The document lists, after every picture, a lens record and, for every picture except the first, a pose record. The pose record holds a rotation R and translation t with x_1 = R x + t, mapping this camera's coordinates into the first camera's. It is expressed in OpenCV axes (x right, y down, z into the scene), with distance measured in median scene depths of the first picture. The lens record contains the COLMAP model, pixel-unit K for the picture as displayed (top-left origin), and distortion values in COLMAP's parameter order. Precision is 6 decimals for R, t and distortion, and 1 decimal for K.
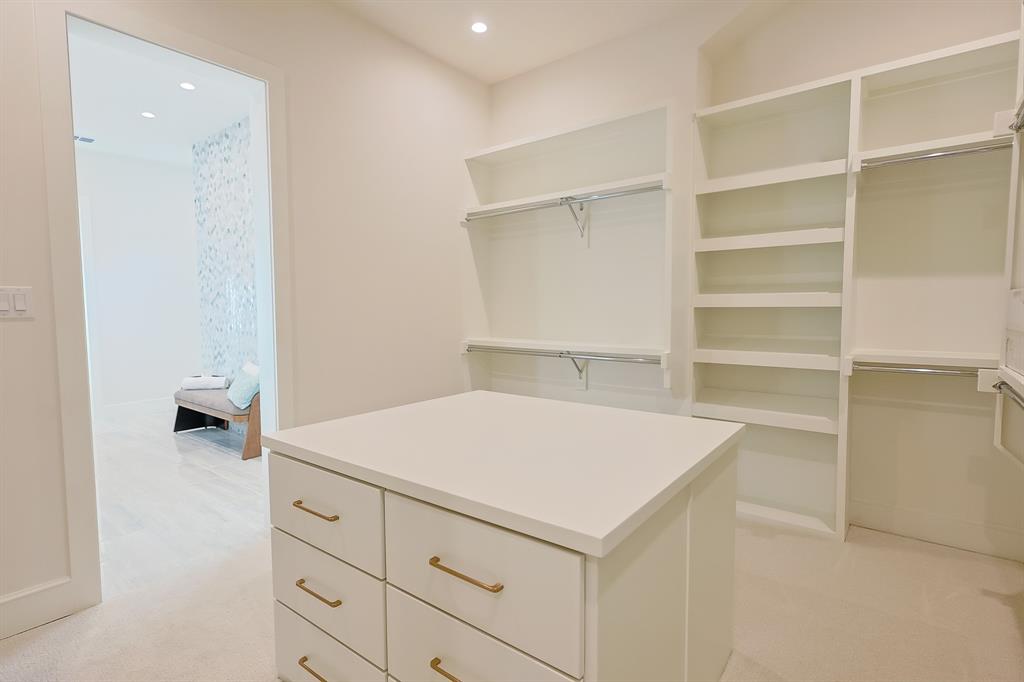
lens RADIAL K [[504.0, 0, 509.8], [0, 504.0, 342.8], [0, 0, 1]] dist [-0.001184, 0.002024]
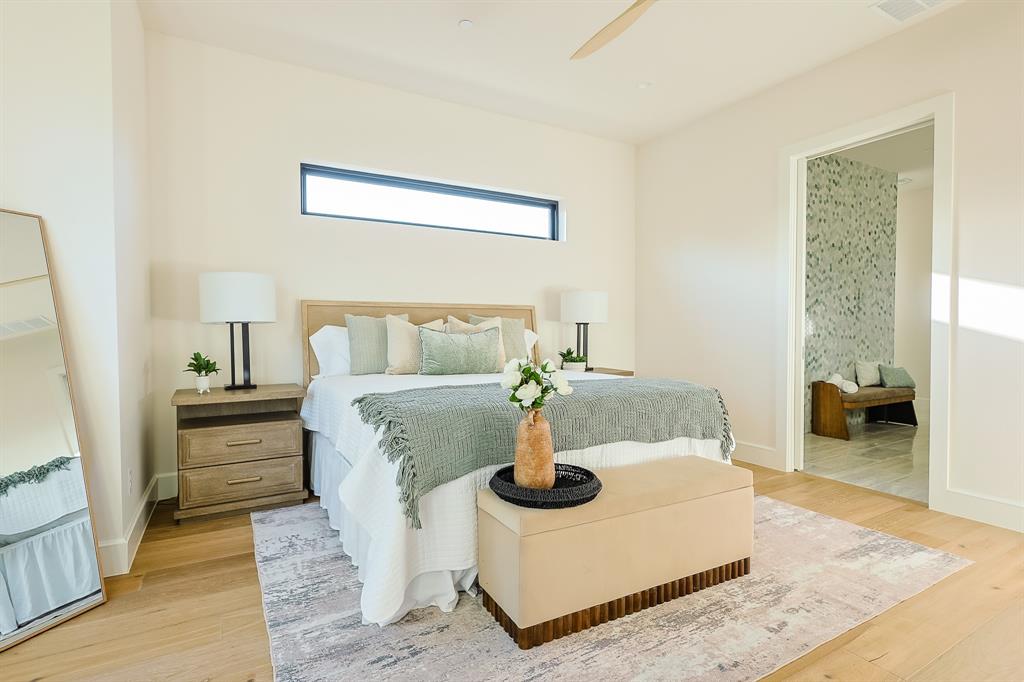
lens RADIAL K [[504.0, 0, 509.4], [0, 504.0, 340.9], [0, 0, 1]] dist [-0.001184, 0.002024]
pose [[0.376049, -0.014478, 0.926487, -1.808991], [0.063850, 0.997906, -0.010322, -0.045491], [-0.924397, 0.063038, 0.376186, 1.224027]]
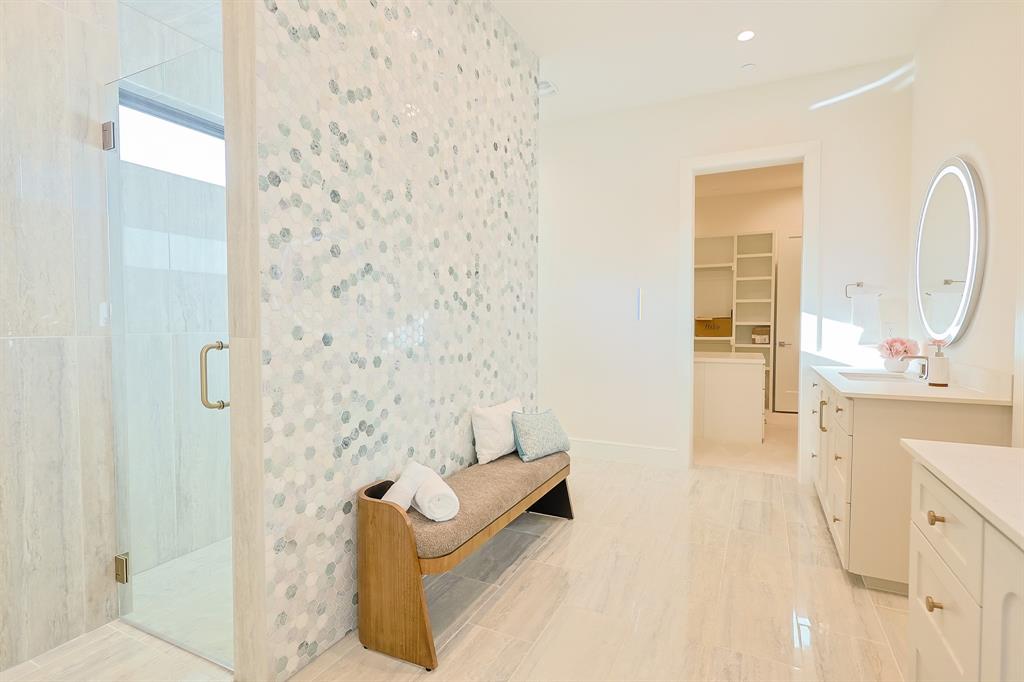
lens RADIAL K [[504.0, 0, 512.3], [0, 504.0, 341.8], [0, 0, 1]] dist [-0.001184, 0.002024]
pose [[-0.208570, -0.027425, 0.977623, -0.997301], [0.069800, 0.996640, 0.042850, -0.051695], [-0.975514, 0.077176, -0.205954, 0.996795]]
